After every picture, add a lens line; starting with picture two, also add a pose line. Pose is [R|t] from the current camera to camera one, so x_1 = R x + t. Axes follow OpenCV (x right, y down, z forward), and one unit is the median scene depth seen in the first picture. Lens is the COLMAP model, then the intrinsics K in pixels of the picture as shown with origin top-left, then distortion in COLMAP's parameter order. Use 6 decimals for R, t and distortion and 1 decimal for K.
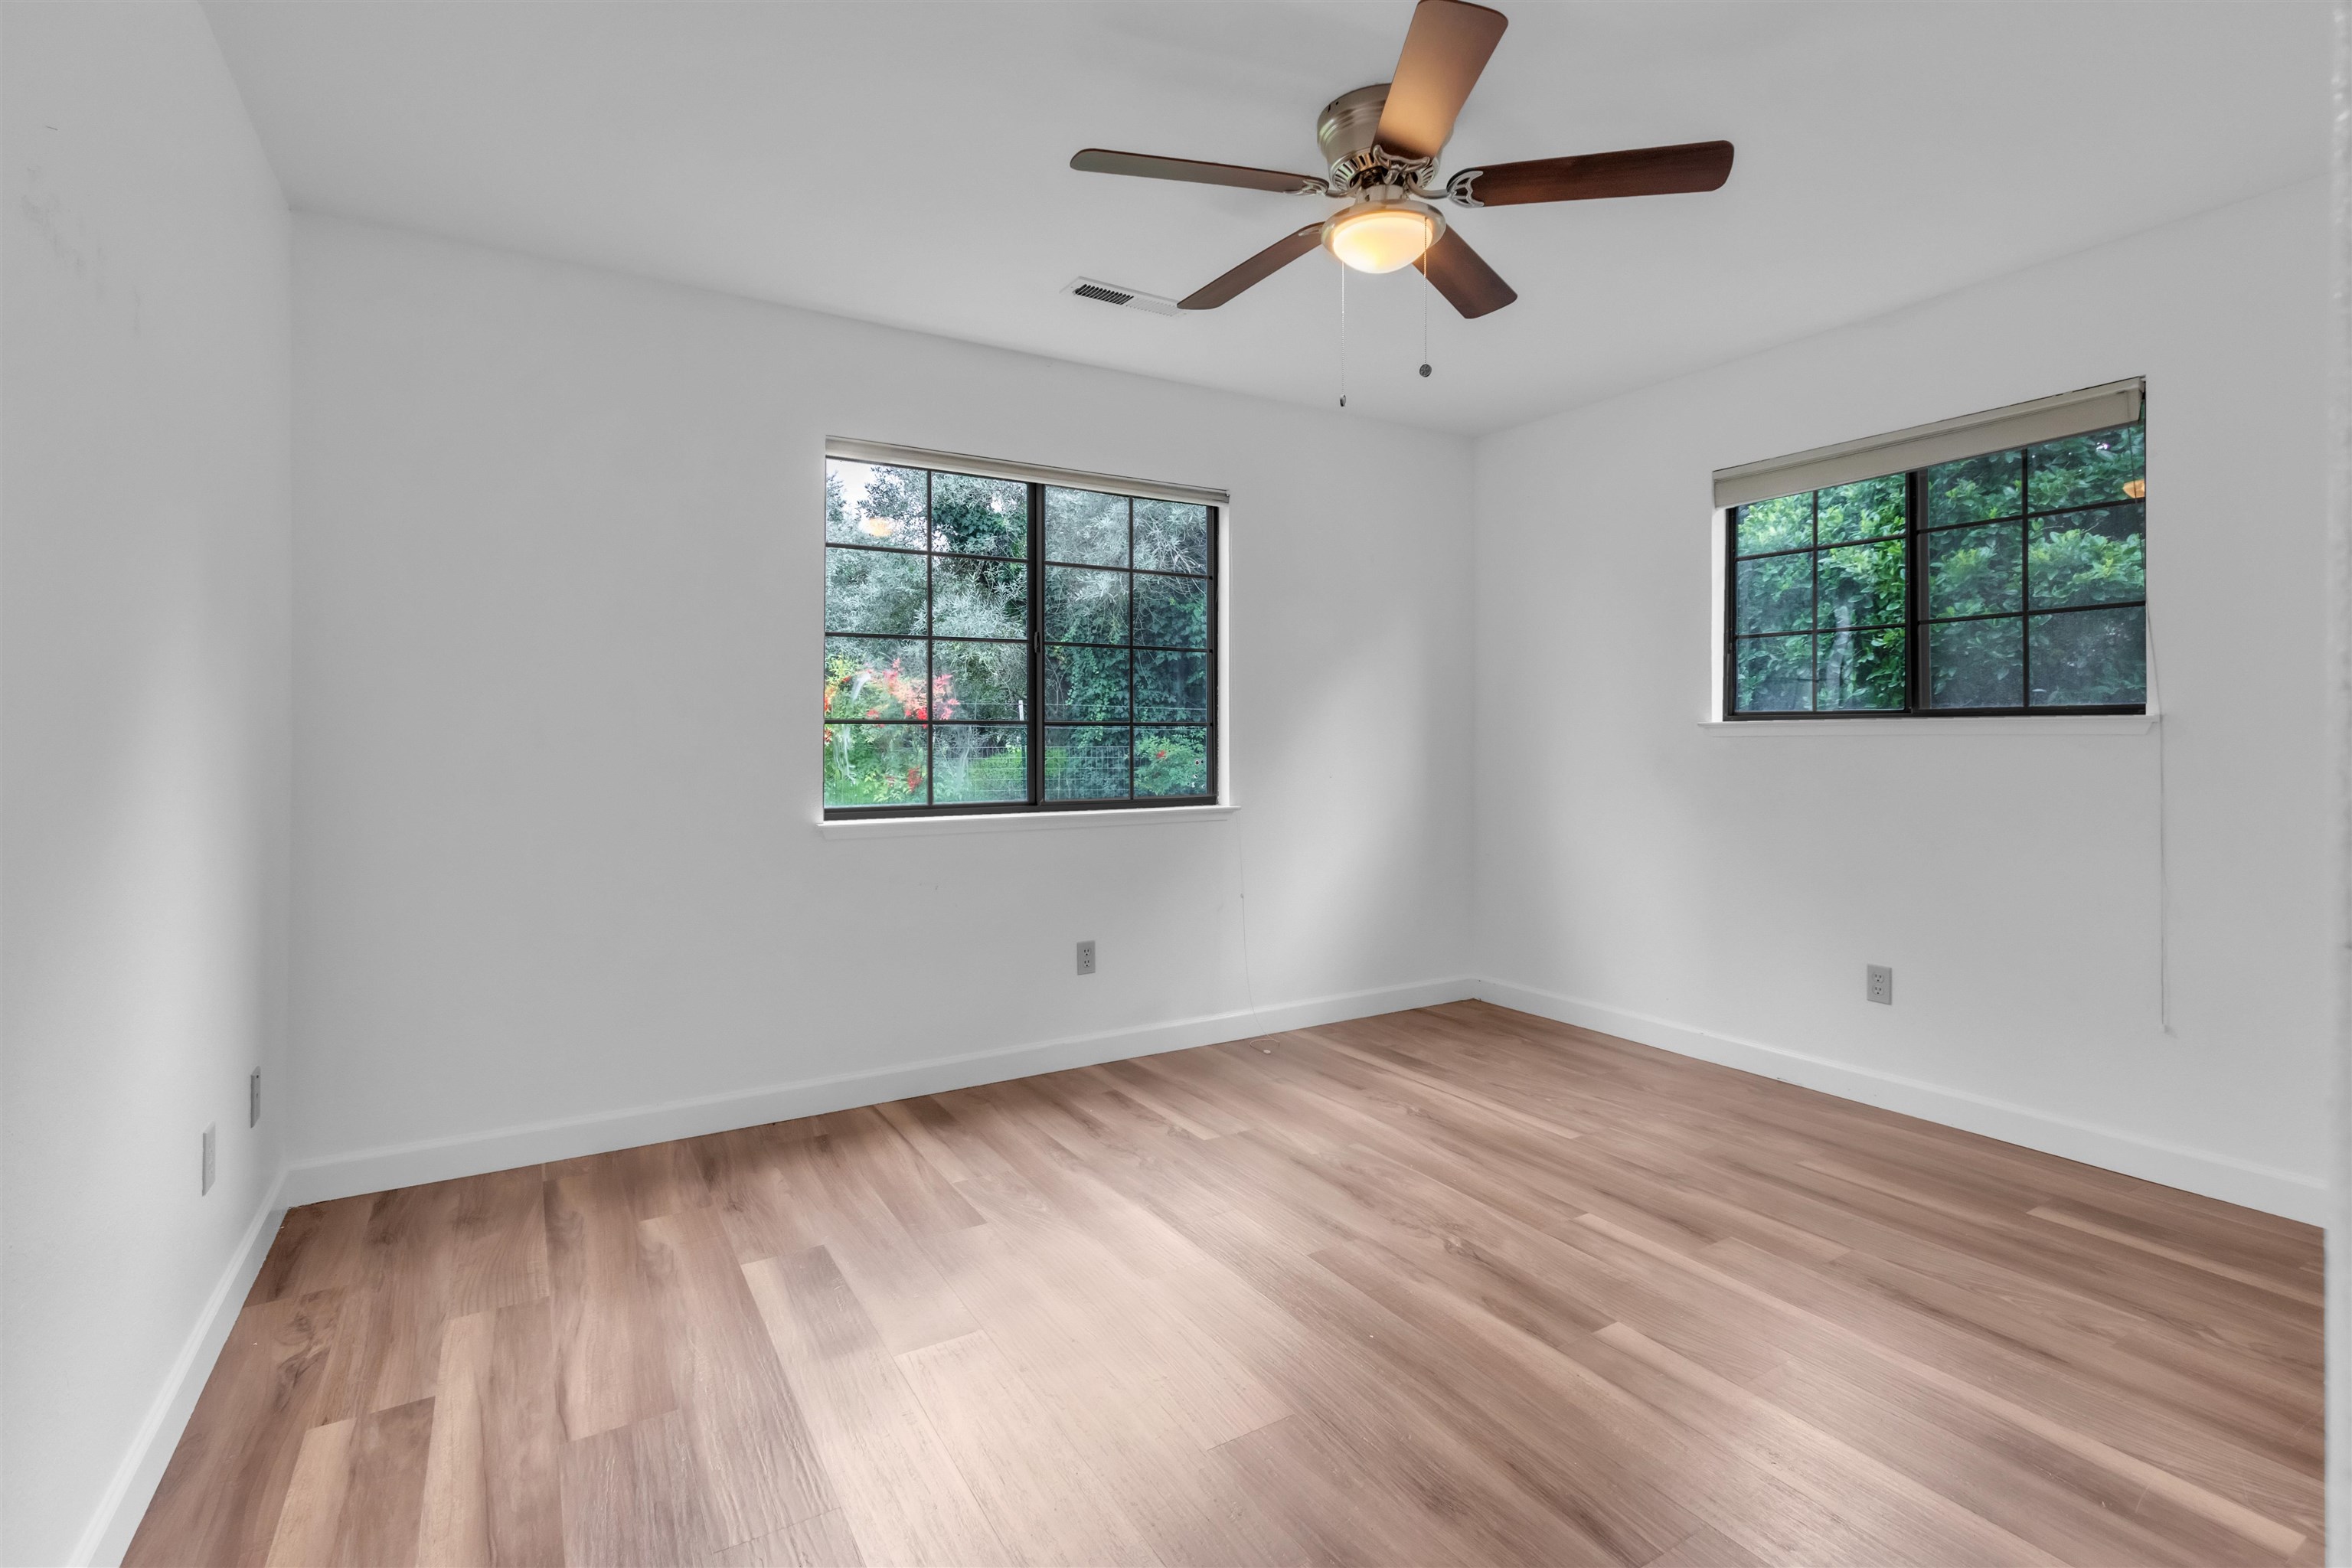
lens RADIAL K [[1092.5, 0, 1180.4], [0, 1092.5, 737.7], [0, 0, 1]] dist [0.008927, -0.001161]
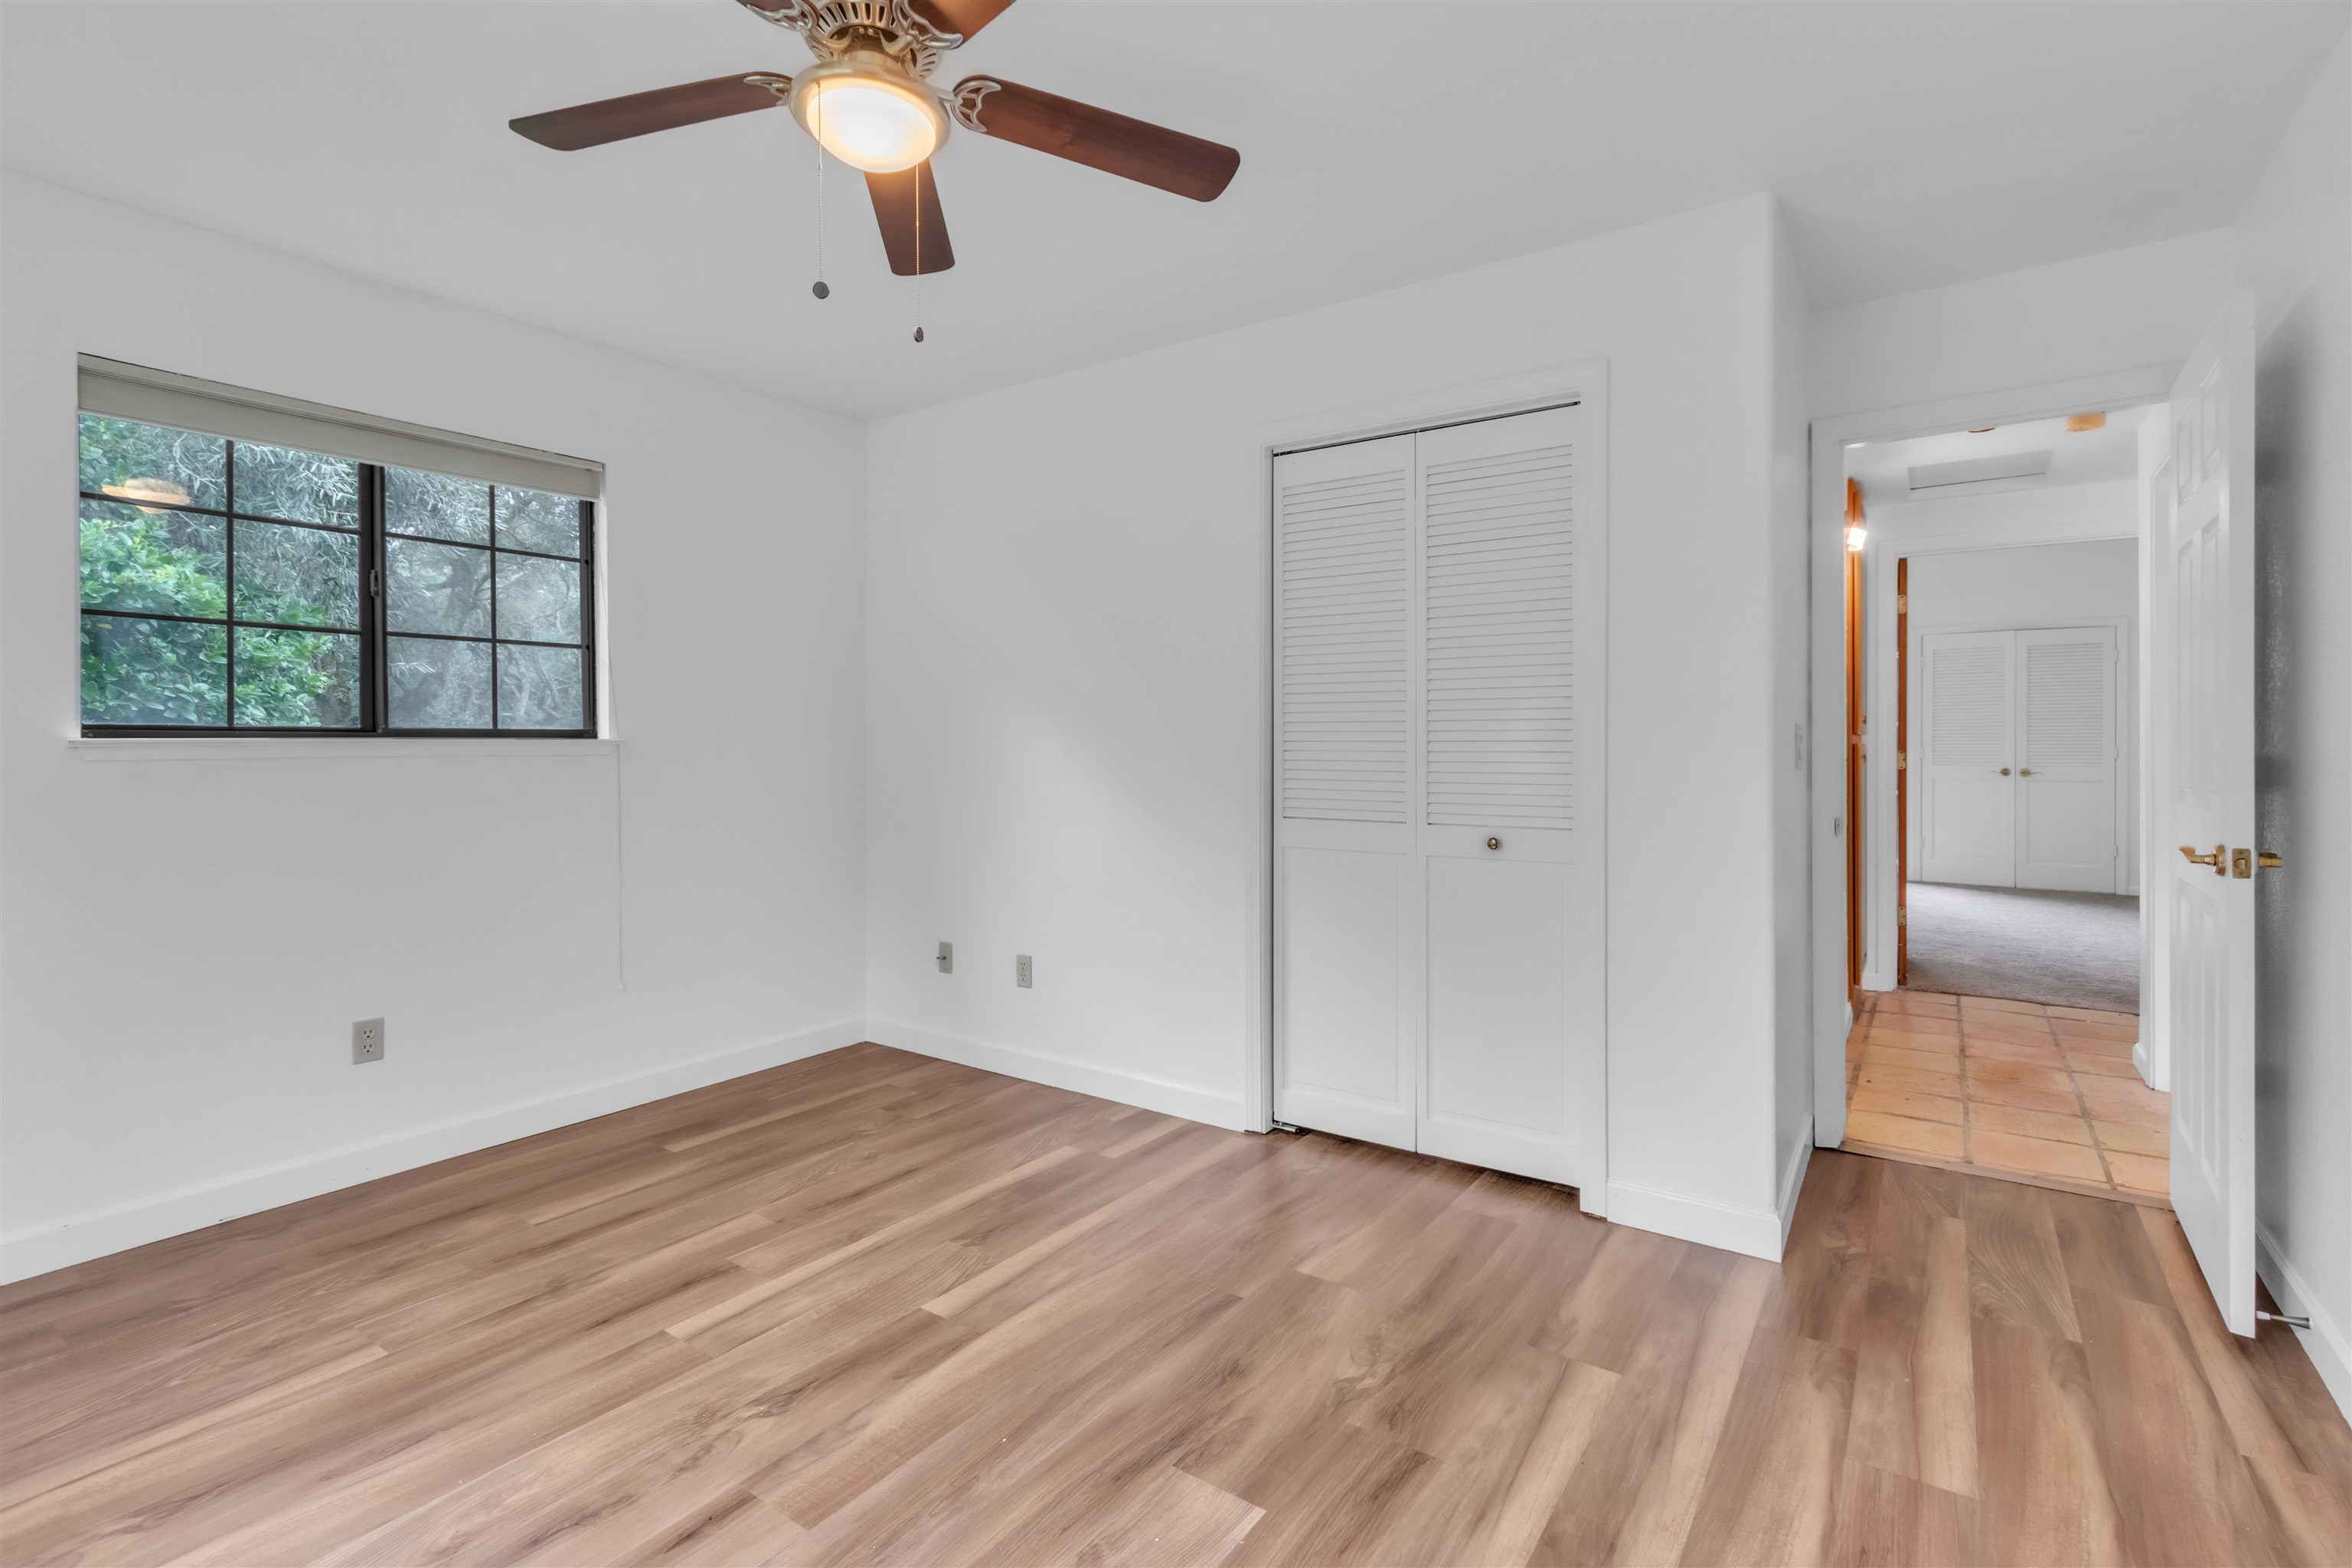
lens RADIAL K [[1092.5, 0, 1180.4], [0, 1092.5, 737.7], [0, 0, 1]] dist [0.008927, -0.001161]
pose [[-0.406756, 0.011673, 0.913462, -0.539753], [0.007324, 0.999928, -0.009516, -0.004462], [-0.913507, 0.002820, -0.406812, 0.958689]]
